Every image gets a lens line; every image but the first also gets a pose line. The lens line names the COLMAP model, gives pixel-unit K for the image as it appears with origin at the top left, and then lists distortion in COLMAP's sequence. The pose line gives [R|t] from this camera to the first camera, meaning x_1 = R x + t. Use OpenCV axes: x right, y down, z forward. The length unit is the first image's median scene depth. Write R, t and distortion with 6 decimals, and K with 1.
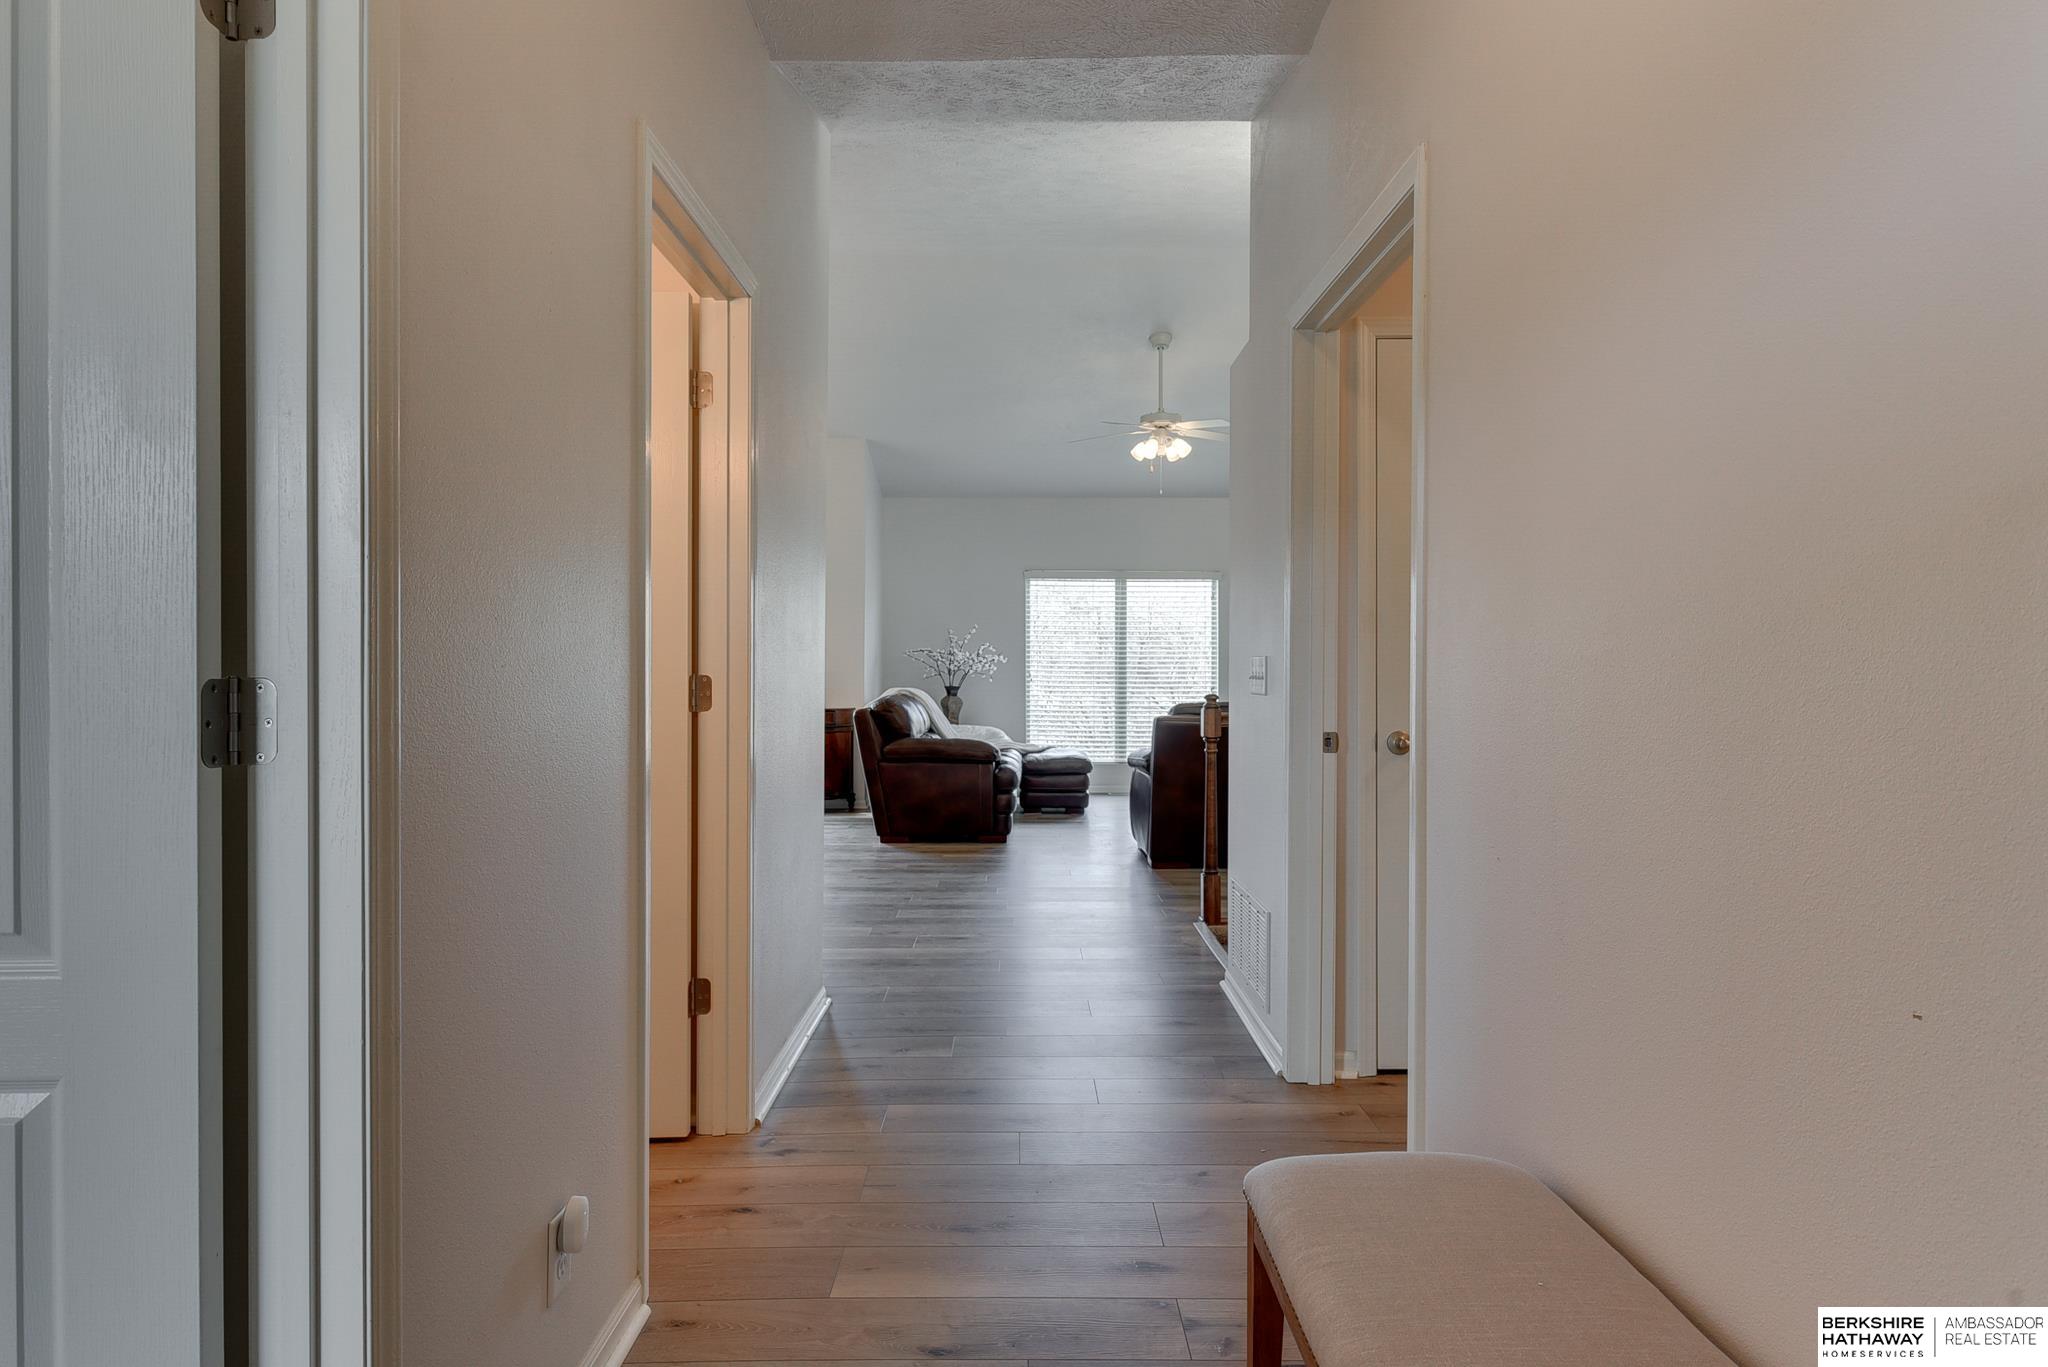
lens RADIAL K [[1128.0, 0, 1026.0], [0, 1128.0, 722.7], [0, 0, 1]] dist [-0.000990, -0.001525]
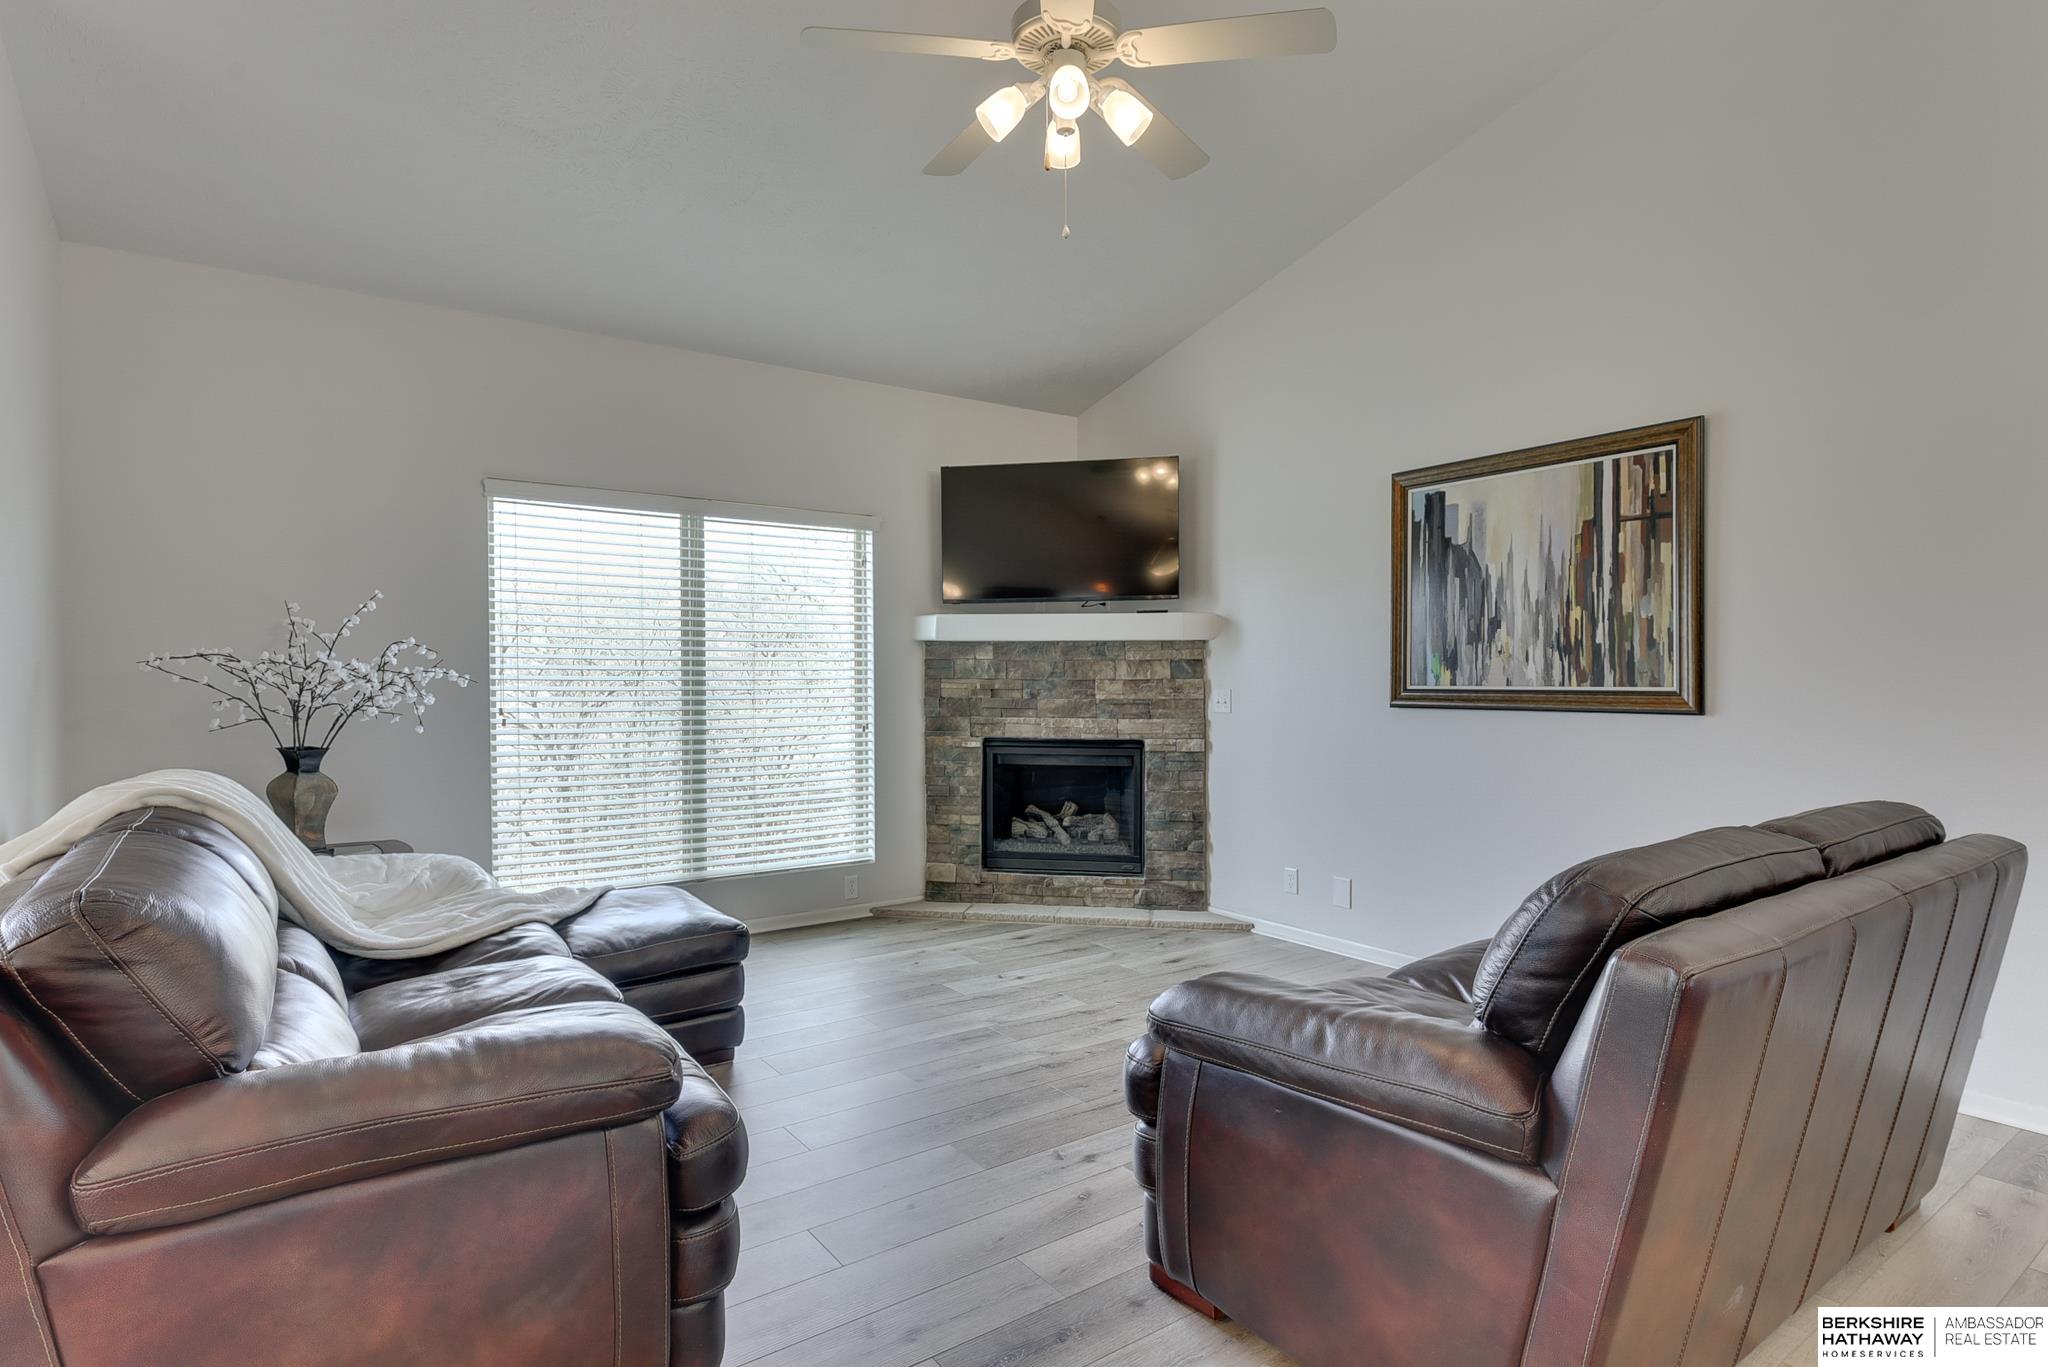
lens RADIAL K [[1052.1, 0, 1020.2], [0, 1052.1, 686.5], [0, 0, 1]] dist [0.001643, -0.000071]
pose [[0.818207, -0.013477, 0.574766, -0.082712], [0.032615, 0.999203, -0.022999, -0.042747], [-0.573998, 0.037563, 0.817995, 0.651671]]
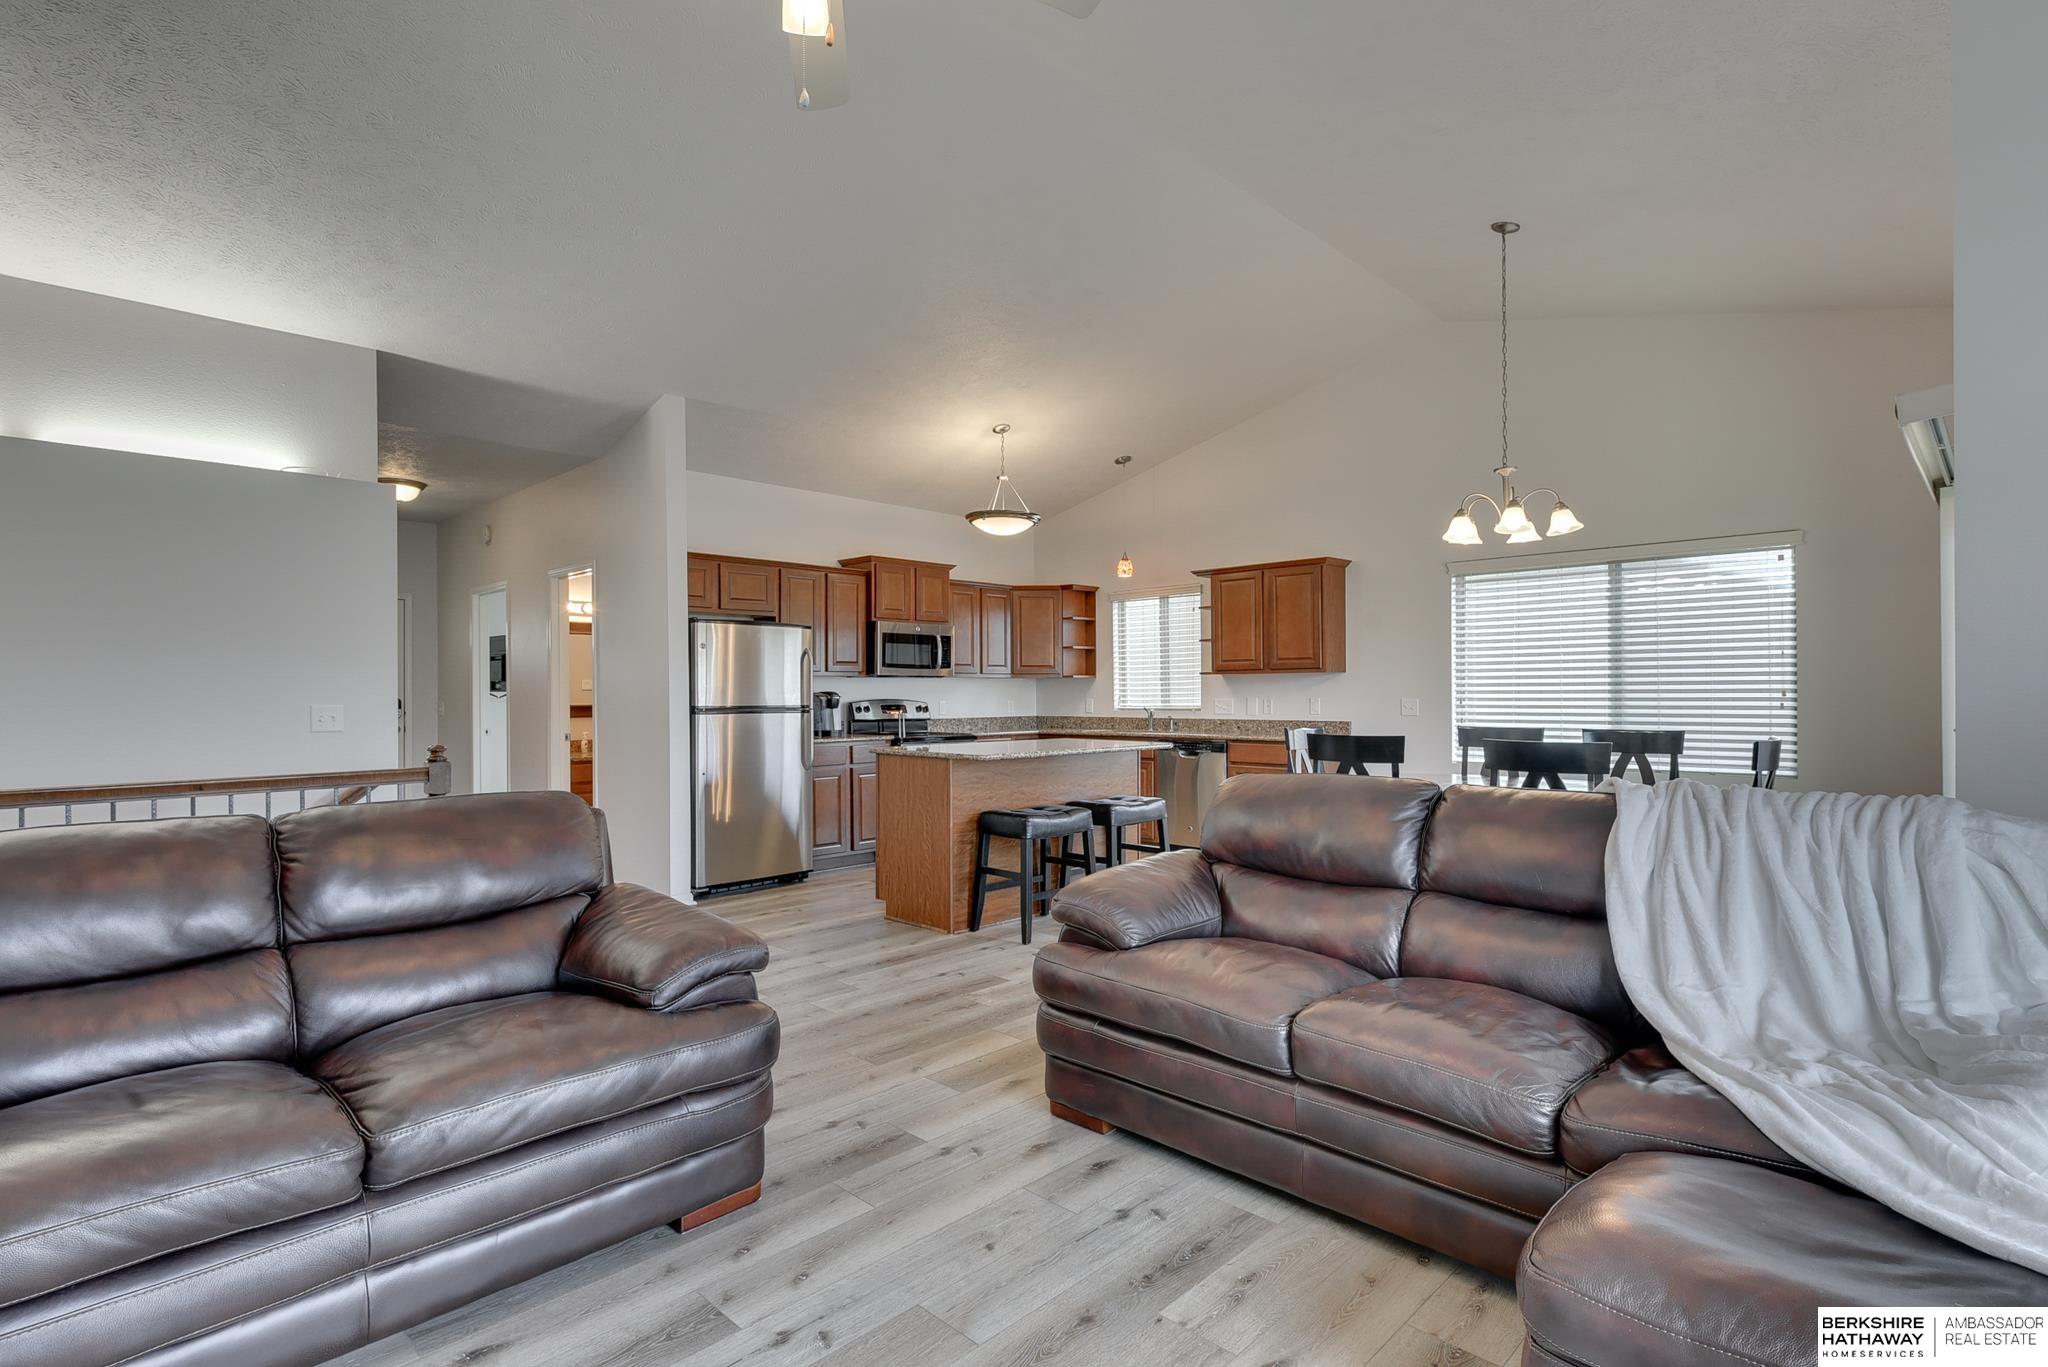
lens RADIAL K [[1004.9, 0, 1019.7], [0, 1004.9, 690.4], [0, 0, 1]] dist [0.004657, -0.004620]
pose [[-0.709124, -0.000767, -0.705084, 0.230115], [-0.028905, 0.999190, 0.027984, -0.059860], [0.704491, 0.040224, -0.708572, 1.086303]]
